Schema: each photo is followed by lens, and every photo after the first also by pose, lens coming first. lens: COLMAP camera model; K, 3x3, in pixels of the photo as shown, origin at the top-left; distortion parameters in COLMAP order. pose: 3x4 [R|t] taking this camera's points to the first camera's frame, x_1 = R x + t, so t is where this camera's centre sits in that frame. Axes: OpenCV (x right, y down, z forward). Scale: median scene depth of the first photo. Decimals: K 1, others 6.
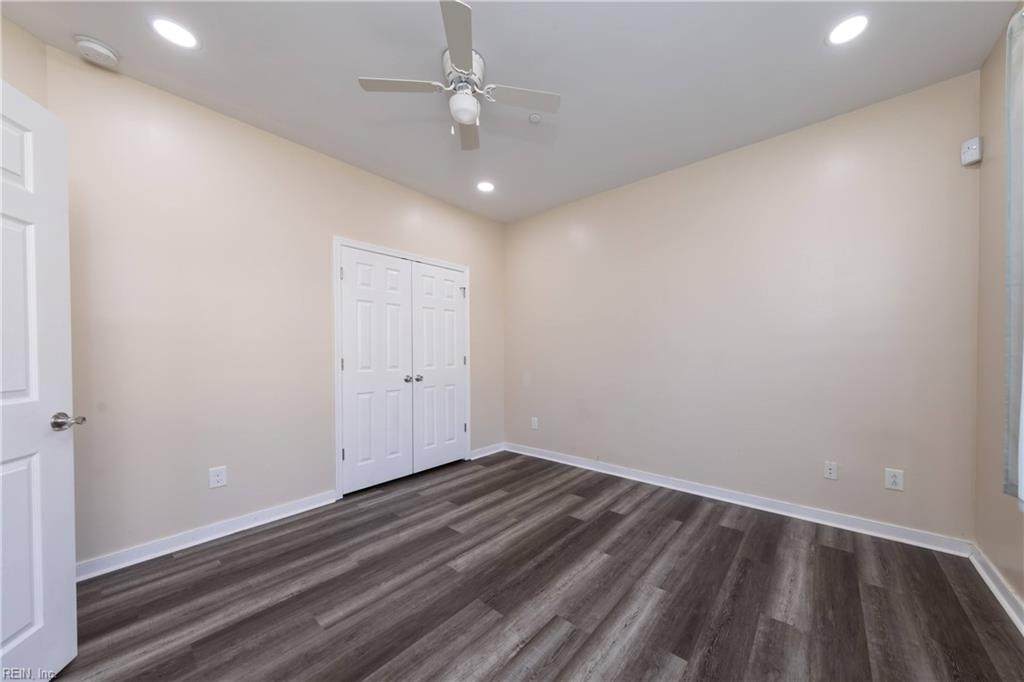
lens RADIAL K [[361.9, 0, 520.1], [0, 361.9, 351.6], [0, 0, 1]] dist [0.009062, -0.000857]
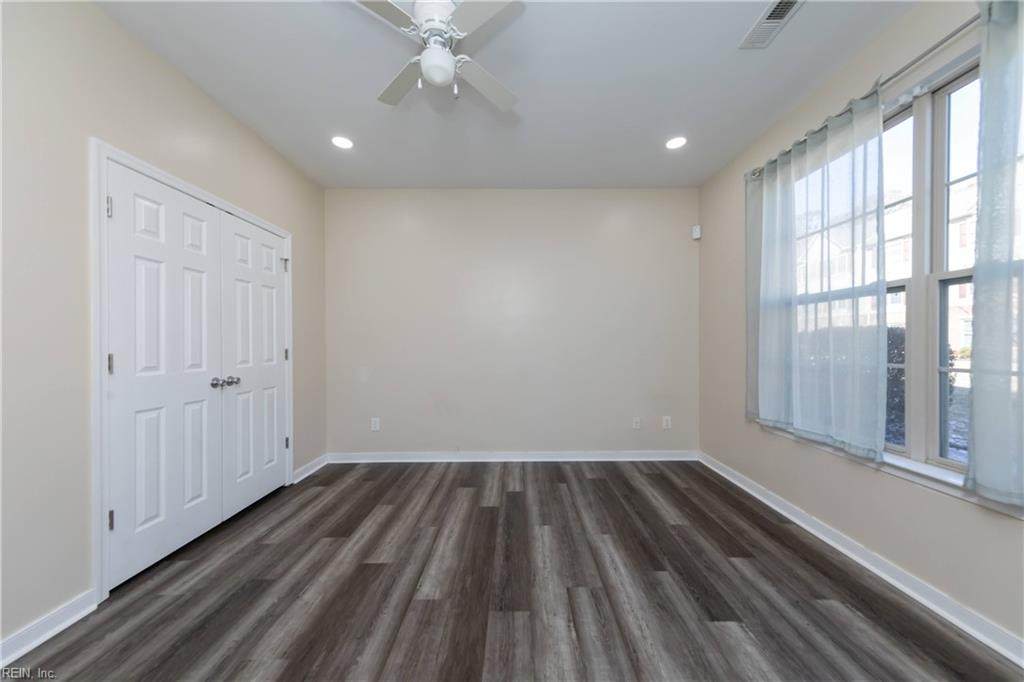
lens RADIAL K [[361.9, 0, 519.1], [0, 361.9, 341.6], [0, 0, 1]] dist [0.009062, -0.000857]
pose [[0.764782, 0.006204, 0.644259, -0.449353], [-0.002858, 0.999976, -0.006237, 0.001112], [-0.644283, 0.002928, 0.764782, 0.167379]]
